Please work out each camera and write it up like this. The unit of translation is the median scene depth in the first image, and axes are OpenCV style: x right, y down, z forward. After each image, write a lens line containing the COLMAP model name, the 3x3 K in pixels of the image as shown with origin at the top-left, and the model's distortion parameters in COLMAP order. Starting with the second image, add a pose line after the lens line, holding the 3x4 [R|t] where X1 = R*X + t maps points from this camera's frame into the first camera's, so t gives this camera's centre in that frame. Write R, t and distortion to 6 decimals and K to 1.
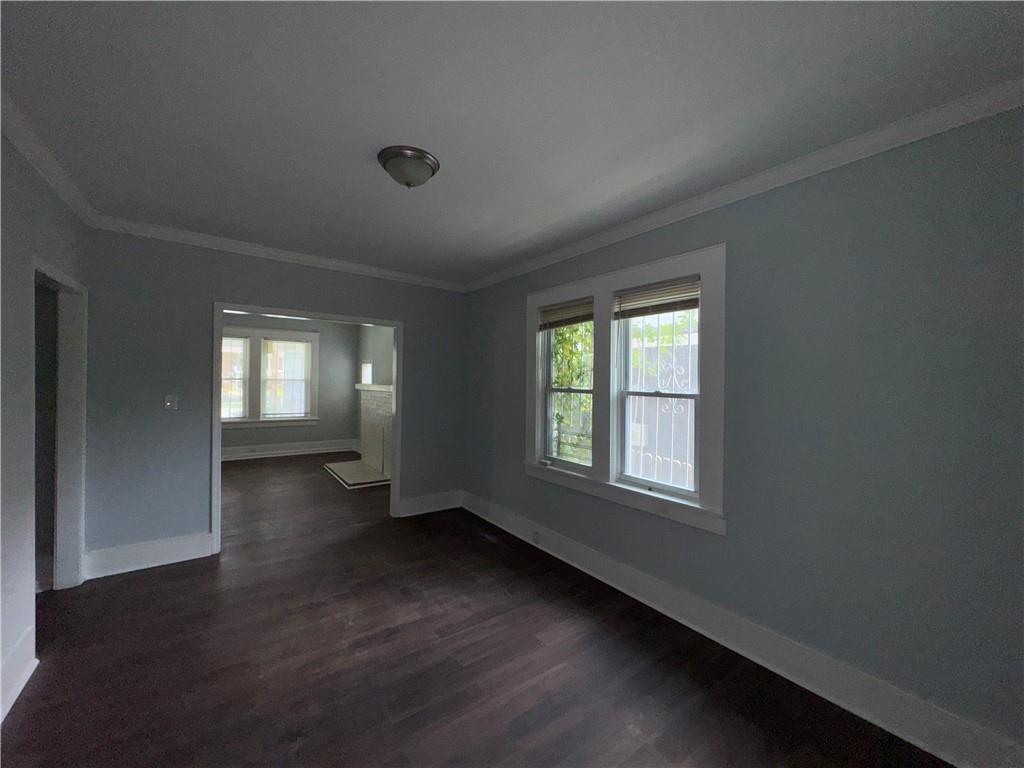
lens RADIAL K [[411.5, 0, 507.7], [0, 411.5, 383.6], [0, 0, 1]] dist [0.004465, 0.000019]
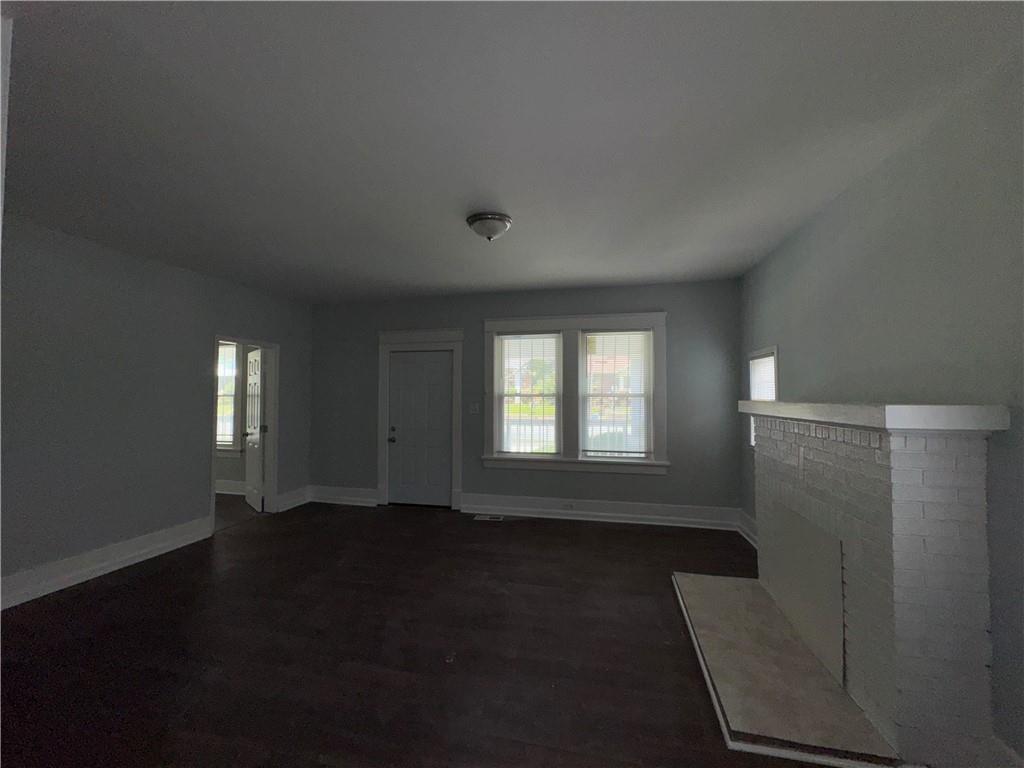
lens RADIAL K [[411.5, 0, 516.3], [0, 411.5, 382.2], [0, 0, 1]] dist [0.004465, 0.000019]
pose [[0.662121, -0.043650, -0.748125, -0.181072], [0.005985, 0.998578, -0.052966, 0.002683], [0.749373, 0.030593, 0.661441, 0.492264]]
